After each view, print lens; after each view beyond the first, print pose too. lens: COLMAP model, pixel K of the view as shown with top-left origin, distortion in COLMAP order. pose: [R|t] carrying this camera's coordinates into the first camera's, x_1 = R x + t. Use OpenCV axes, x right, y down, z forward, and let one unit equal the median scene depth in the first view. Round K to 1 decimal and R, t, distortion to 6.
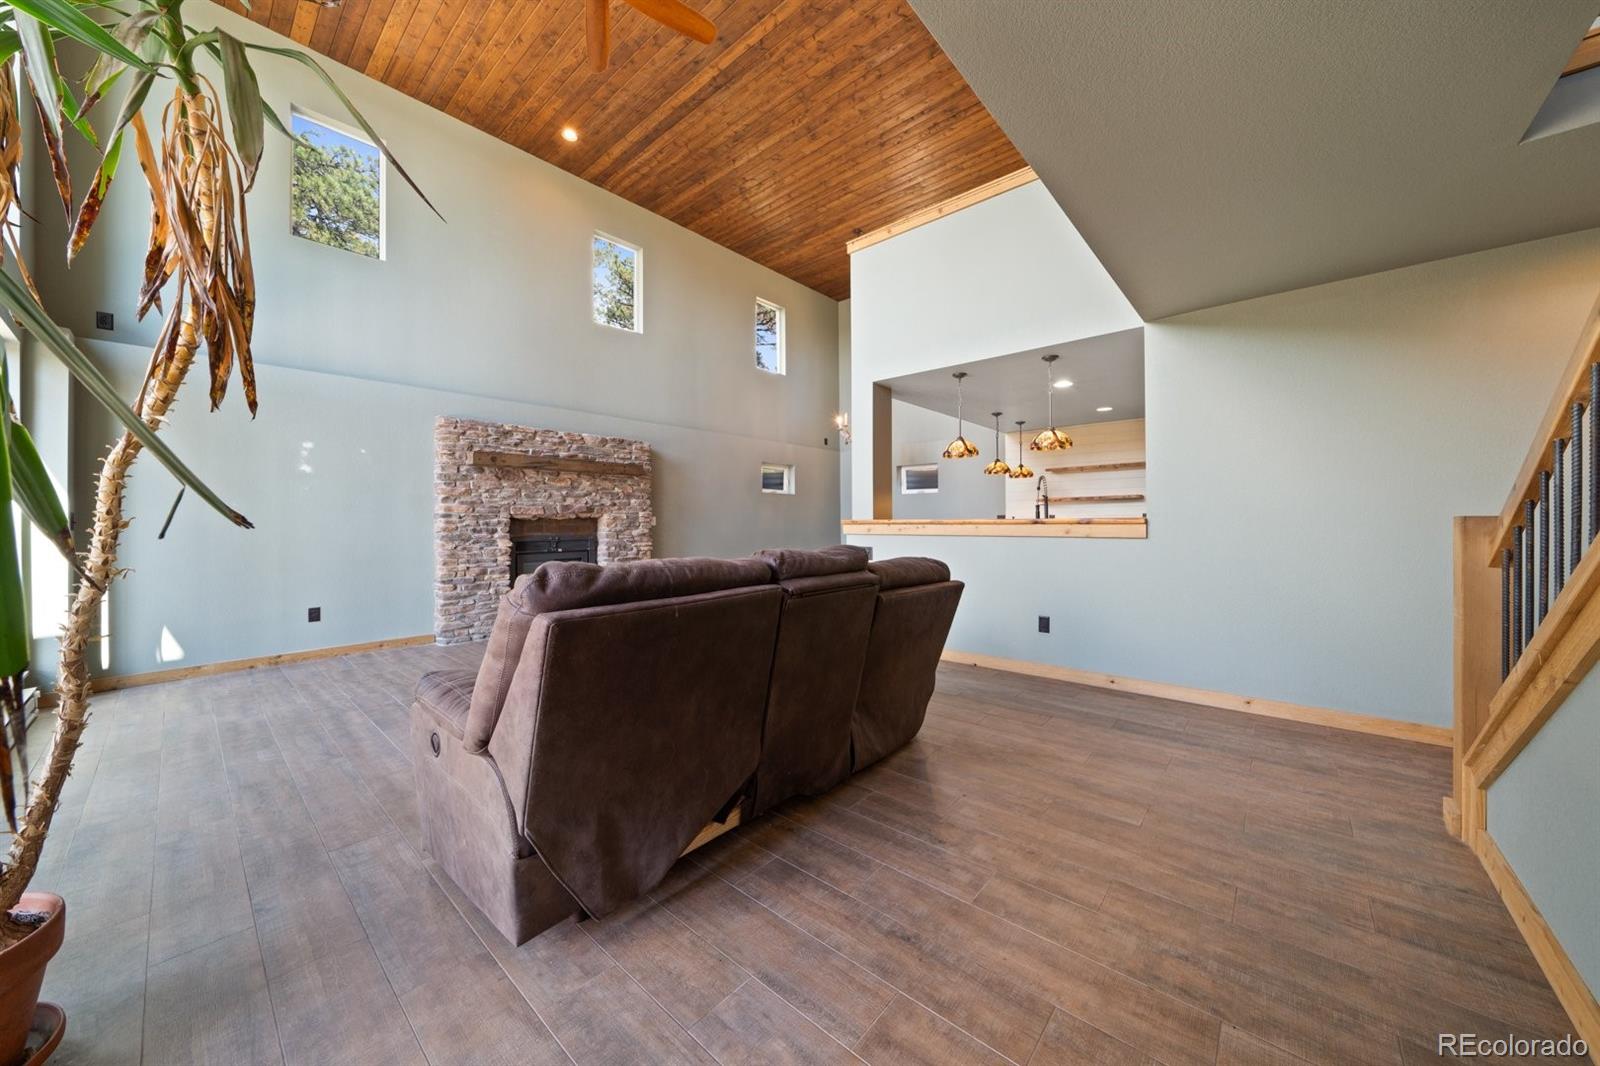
lens RADIAL K [[555.7, 0, 804.7], [0, 555.7, 524.6], [0, 0, 1]] dist [-0.001920, 0.000036]
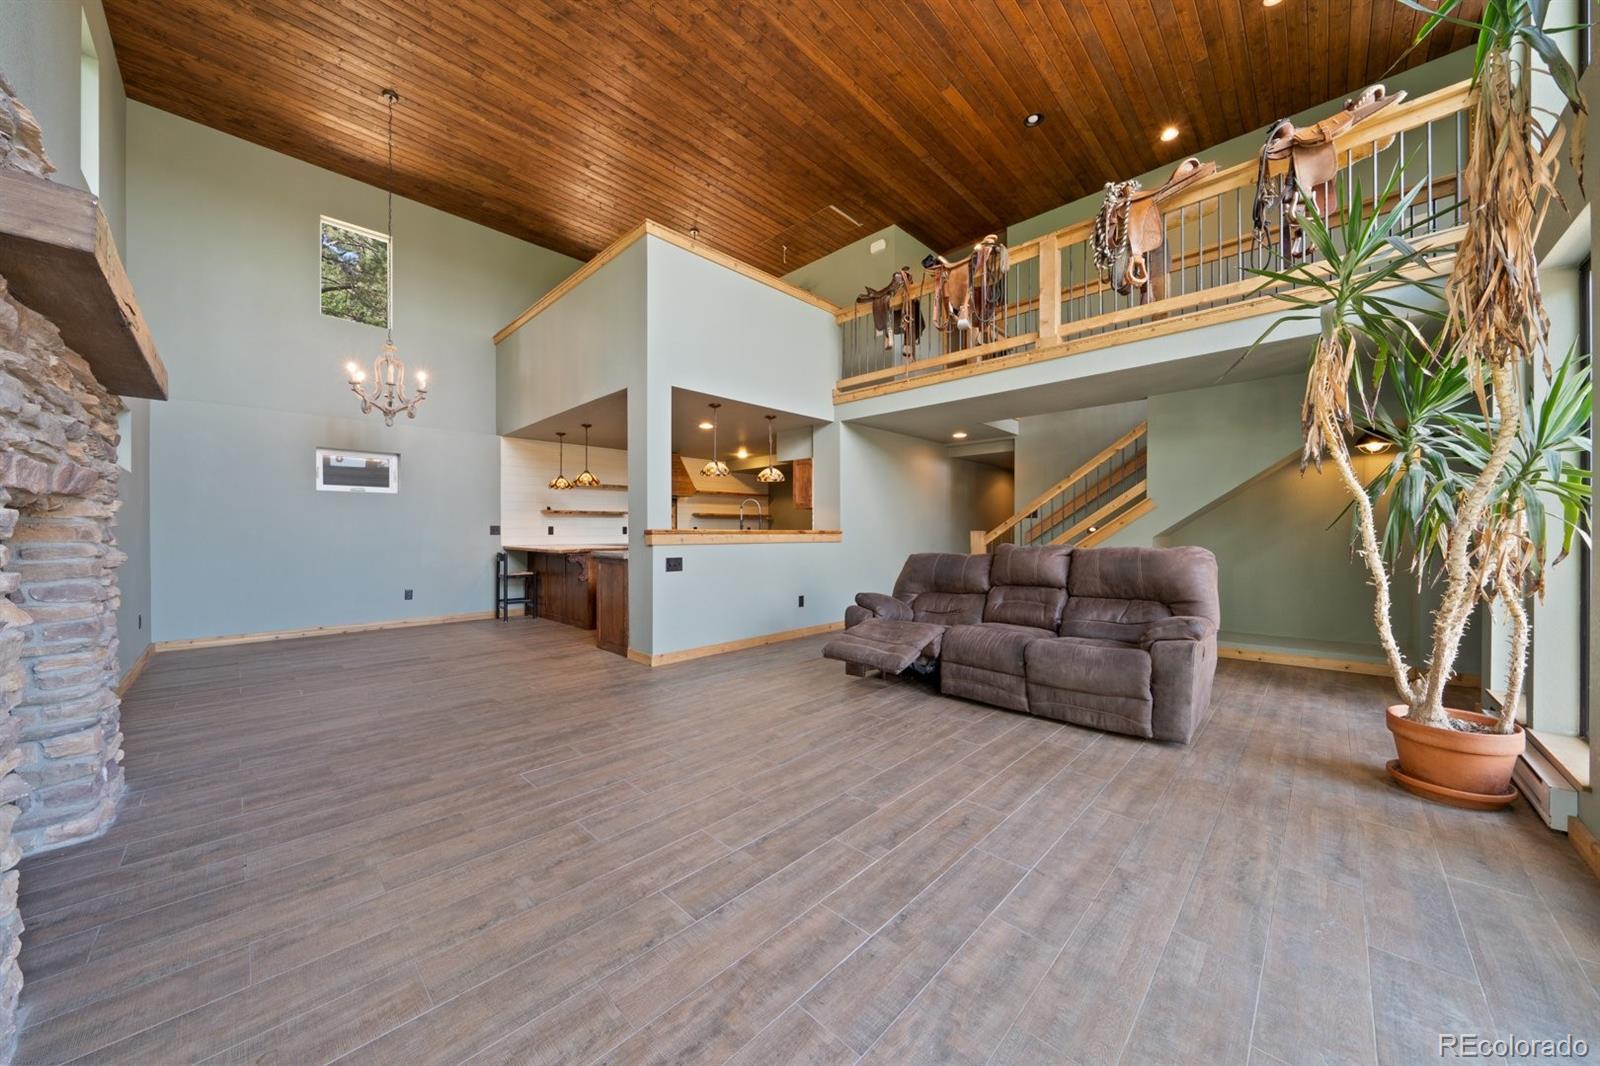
lens RADIAL K [[555.7, 0, 805.8], [0, 555.7, 536.0], [0, 0, 1]] dist [-0.001920, 0.000036]
pose [[0.035259, 0.000594, 0.999378, -1.472518], [0.005946, 0.999982, -0.000804, 0.009011], [-0.999361, 0.005971, 0.035255, 1.307447]]
